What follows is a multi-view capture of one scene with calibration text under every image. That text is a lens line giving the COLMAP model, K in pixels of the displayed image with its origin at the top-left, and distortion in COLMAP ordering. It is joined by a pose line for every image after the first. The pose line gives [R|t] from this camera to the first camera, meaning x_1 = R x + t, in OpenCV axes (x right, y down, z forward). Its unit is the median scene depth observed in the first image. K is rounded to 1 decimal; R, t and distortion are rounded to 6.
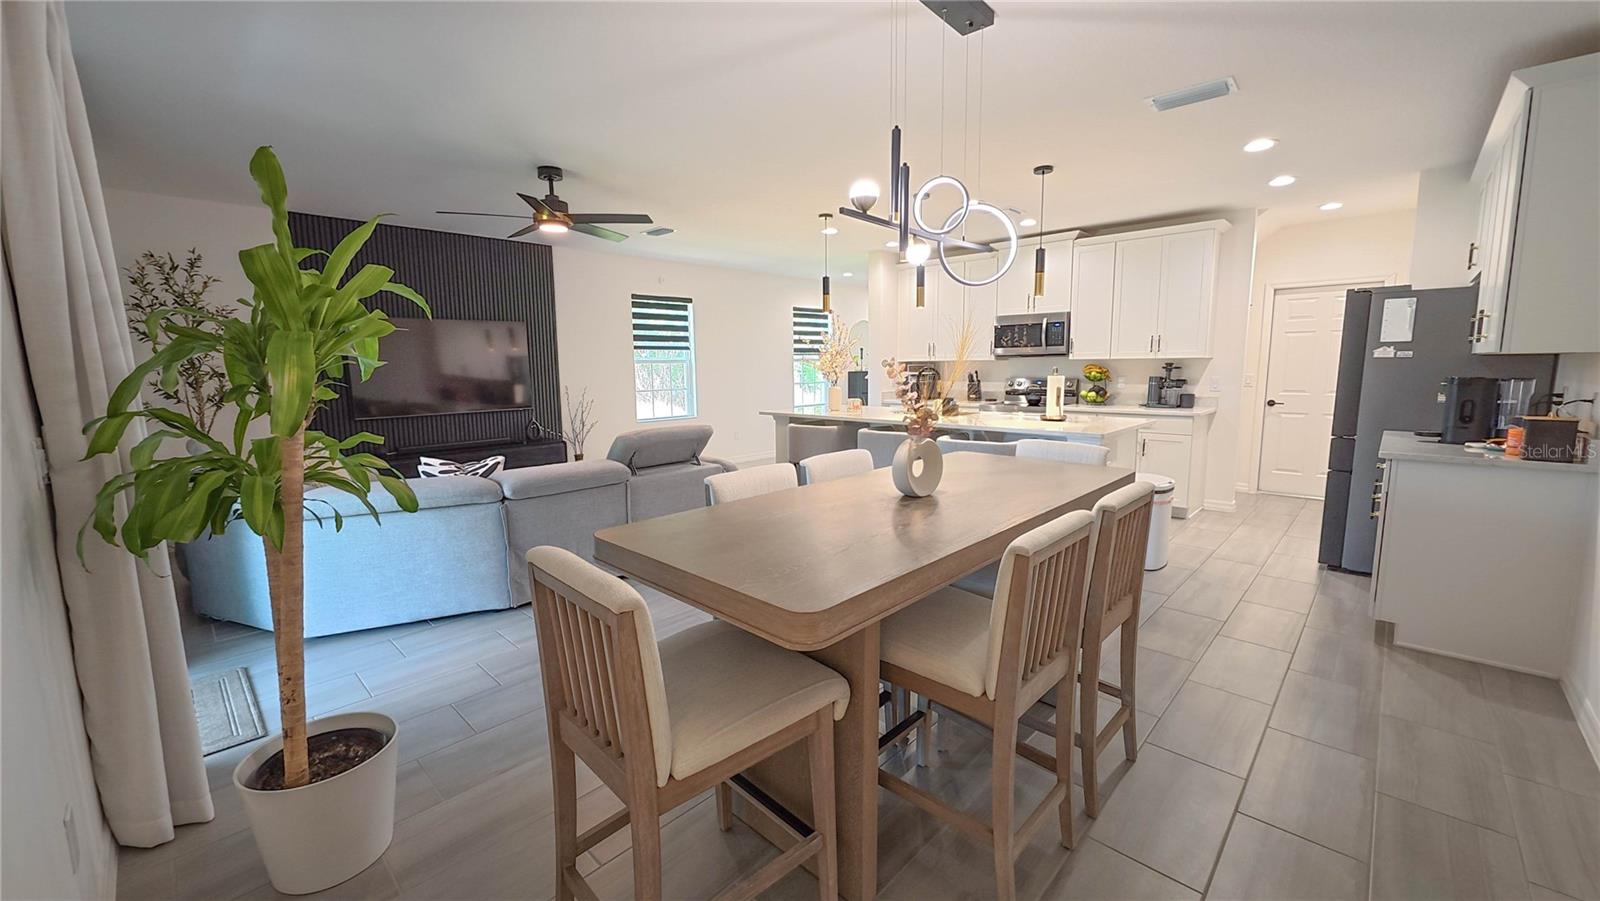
lens RADIAL K [[623.5, 0, 800.5], [0, 623.5, 448.8], [0, 0, 1]] dist [-0.000817, 0.000134]
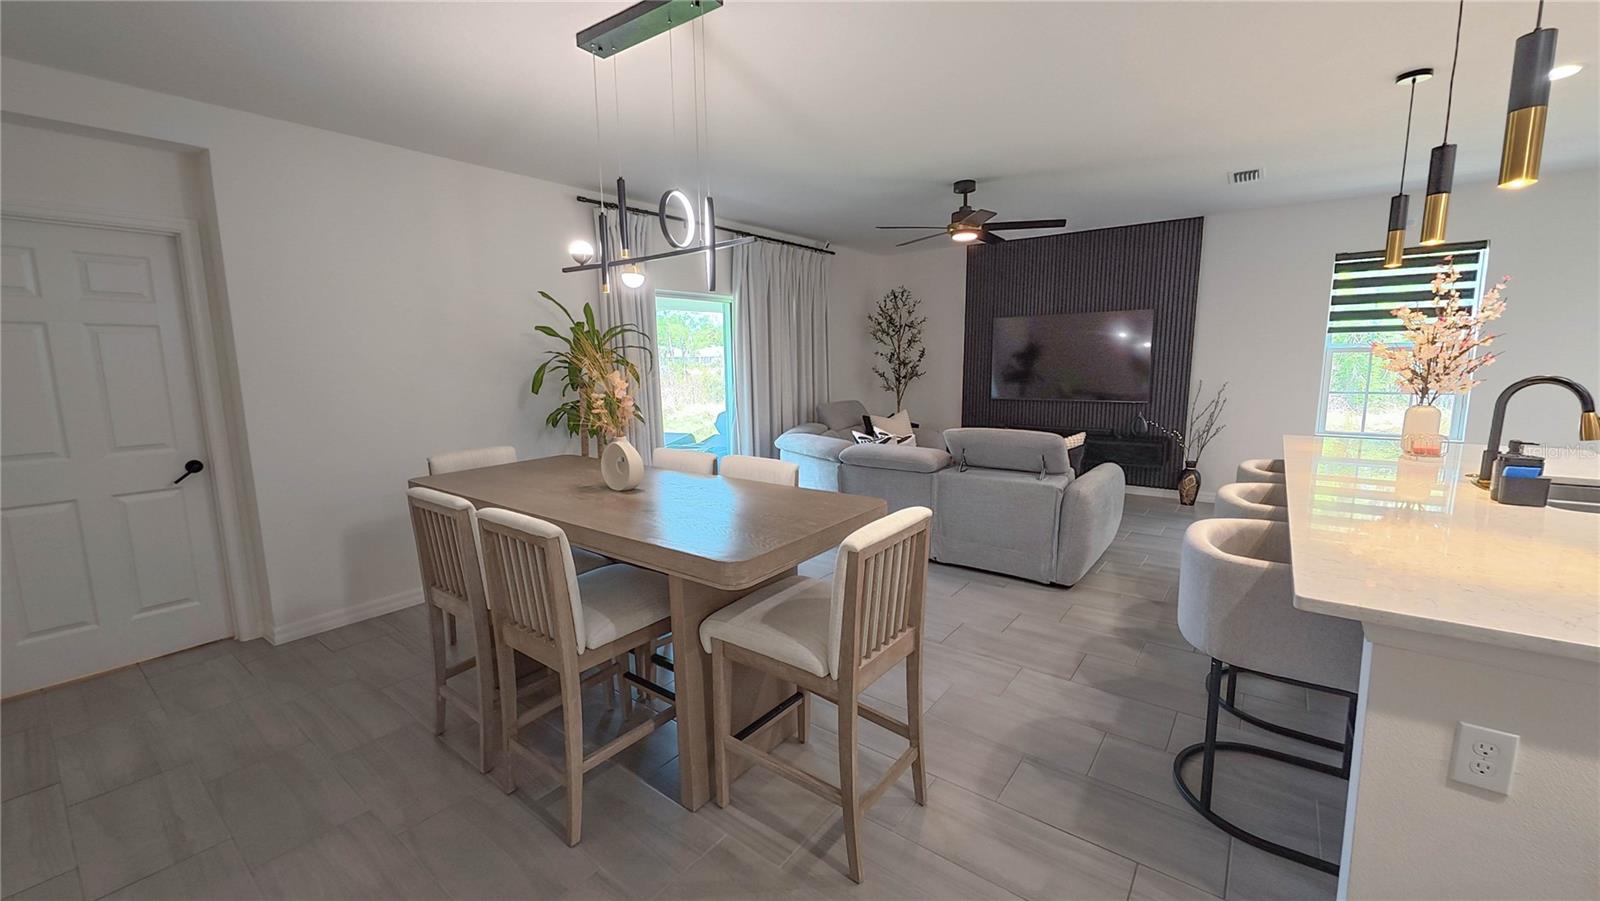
lens RADIAL K [[623.5, 0, 800.5], [0, 623.5, 448.8], [0, 0, 1]] dist [-0.000817, 0.000134]
pose [[0.118807, 0.150940, -0.981378, 0.375575], [-0.117034, 0.983617, 0.137116, -0.056745], [0.985996, 0.098564, 0.134525, 0.325865]]
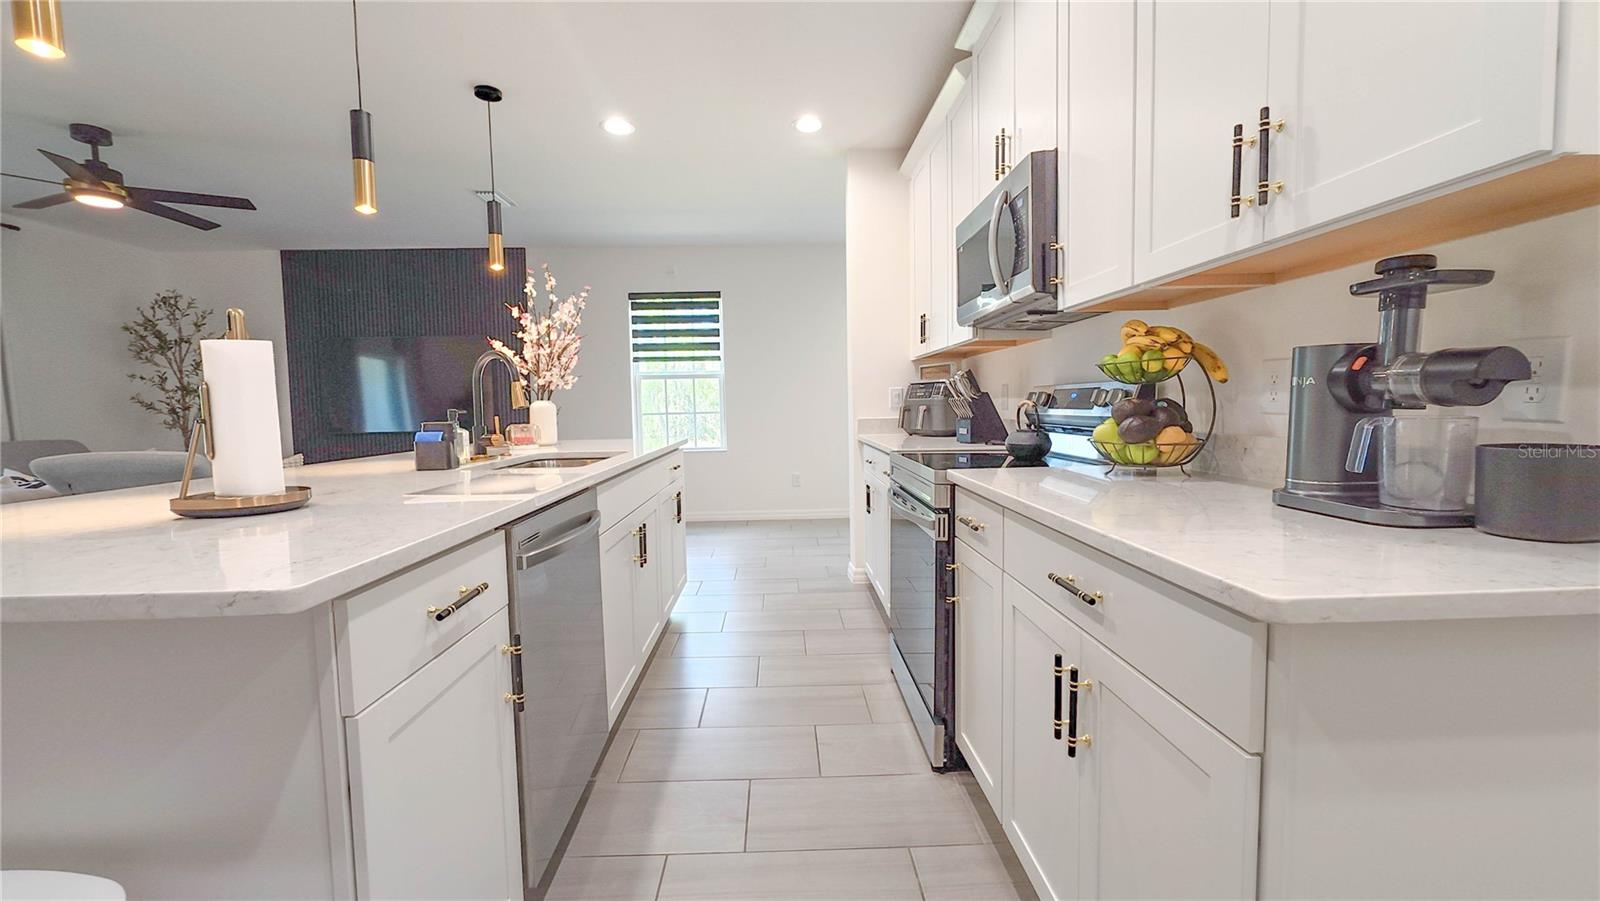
lens RADIAL K [[623.5, 0, 800.5], [0, 623.5, 448.8], [0, 0, 1]] dist [-0.000817, 0.000134]
pose [[0.718515, 0.047765, -0.693869, 0.443088], [-0.081832, 0.996515, -0.016139, -0.053218], [0.690681, 0.068377, 0.719920, 0.578725]]
